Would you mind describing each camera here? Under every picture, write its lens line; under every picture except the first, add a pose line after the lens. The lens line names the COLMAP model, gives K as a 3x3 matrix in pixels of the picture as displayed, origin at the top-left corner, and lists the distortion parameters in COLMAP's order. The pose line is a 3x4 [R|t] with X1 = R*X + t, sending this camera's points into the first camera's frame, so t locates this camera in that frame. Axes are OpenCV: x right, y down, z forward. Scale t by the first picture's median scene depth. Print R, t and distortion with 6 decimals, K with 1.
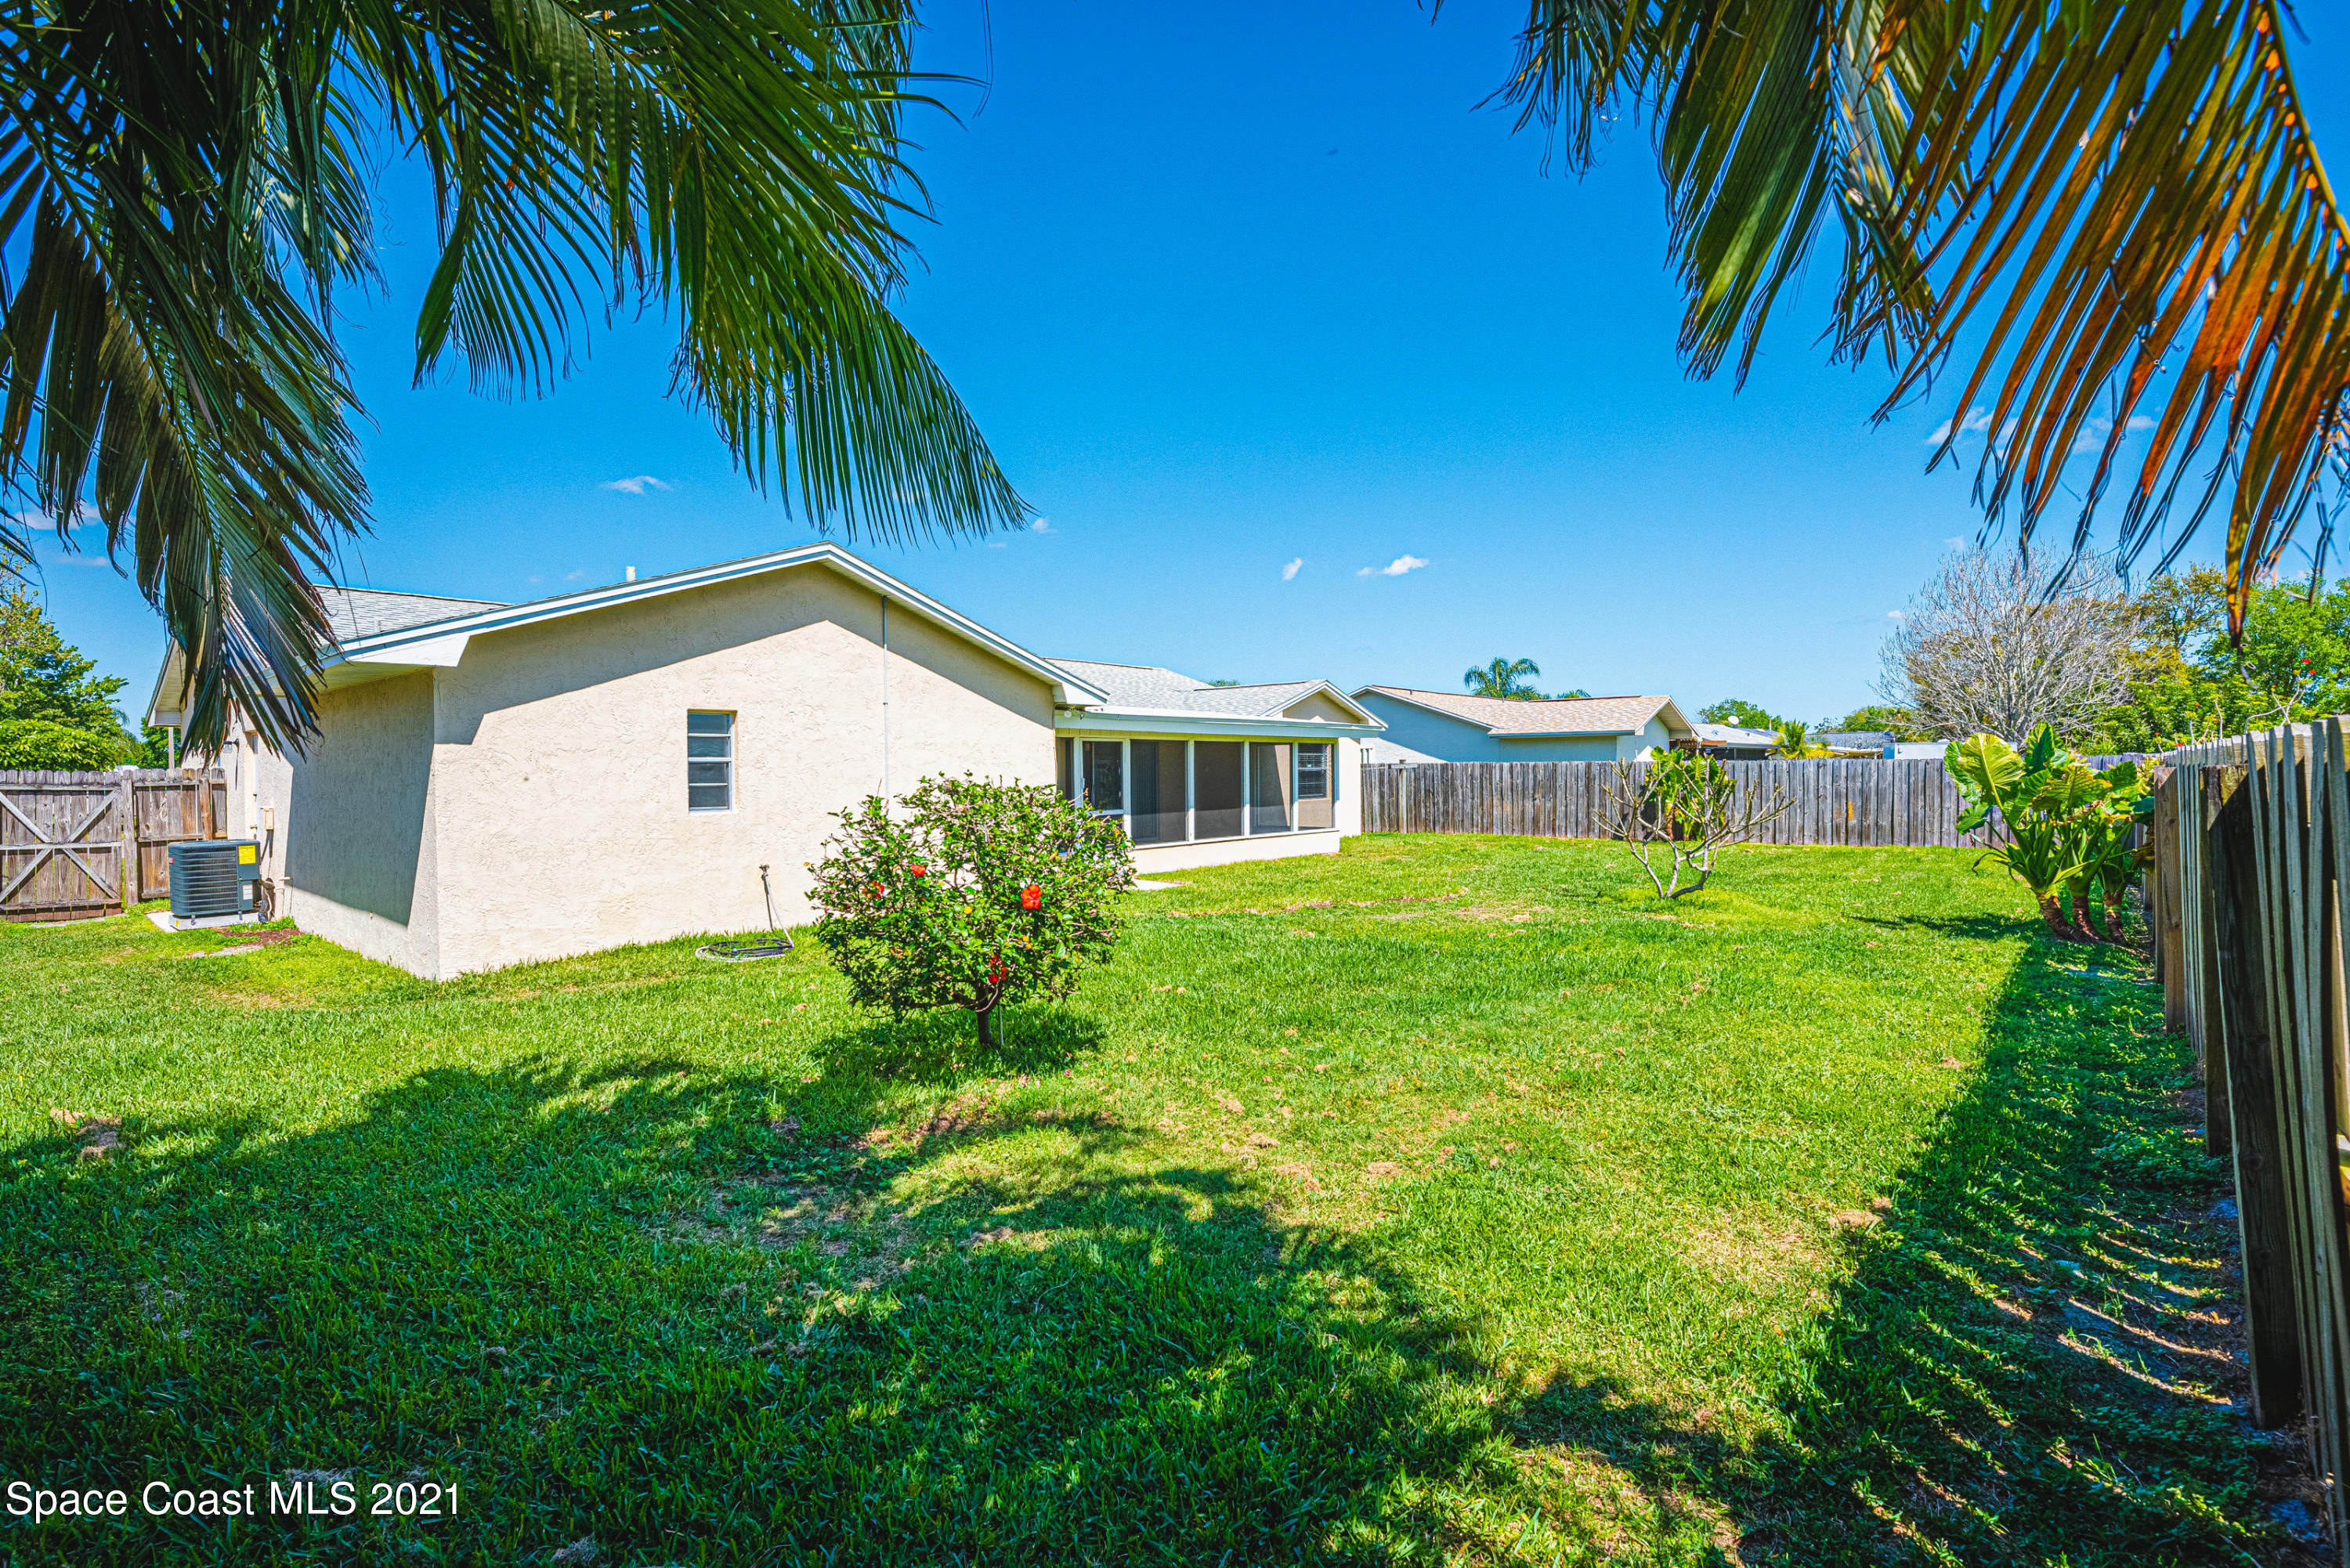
lens RADIAL K [[1063.1, 0, 1169.5], [0, 1063.1, 795.3], [0, 0, 1]] dist [-0.003903, -0.000009]
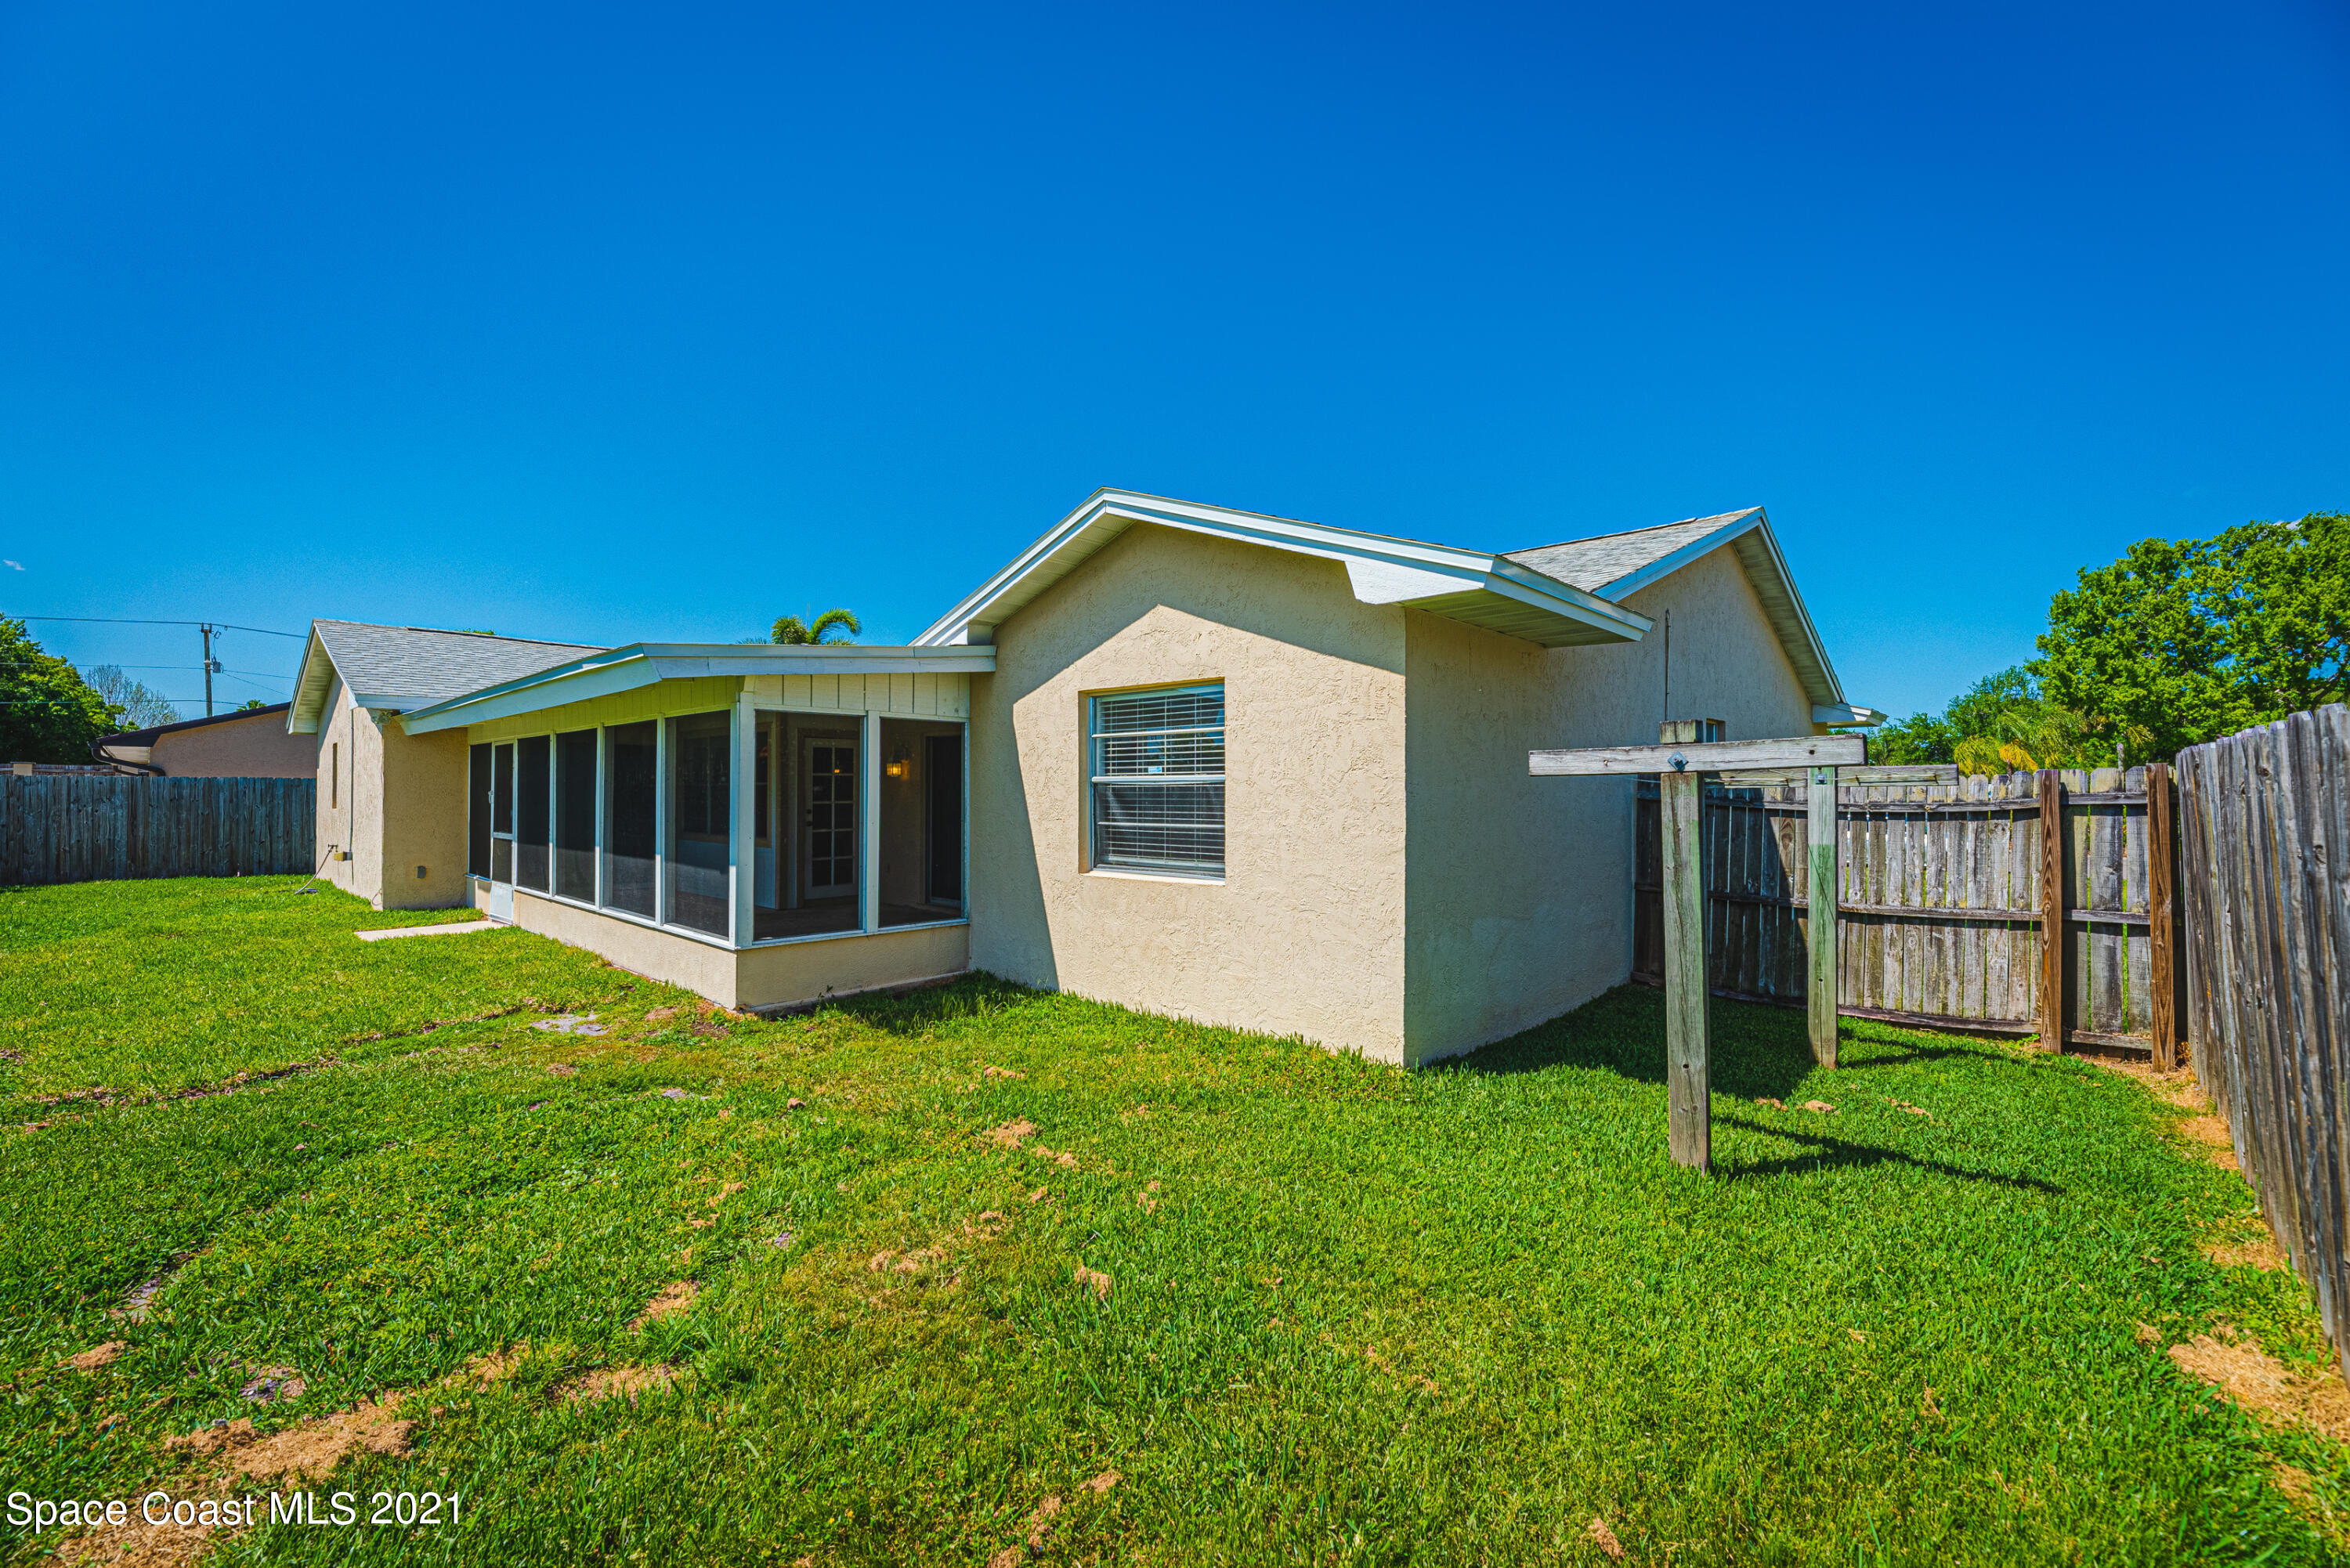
lens RADIAL K [[954.9, 0, 1189.6], [0, 954.9, 796.8], [0, 0, 1]] dist [0.000087, -0.000409]
pose [[-0.050185, 0.014147, -0.998640, 0.622478], [-0.024727, 0.999576, 0.015403, -0.035620], [0.998434, 0.025467, -0.049814, 1.546371]]
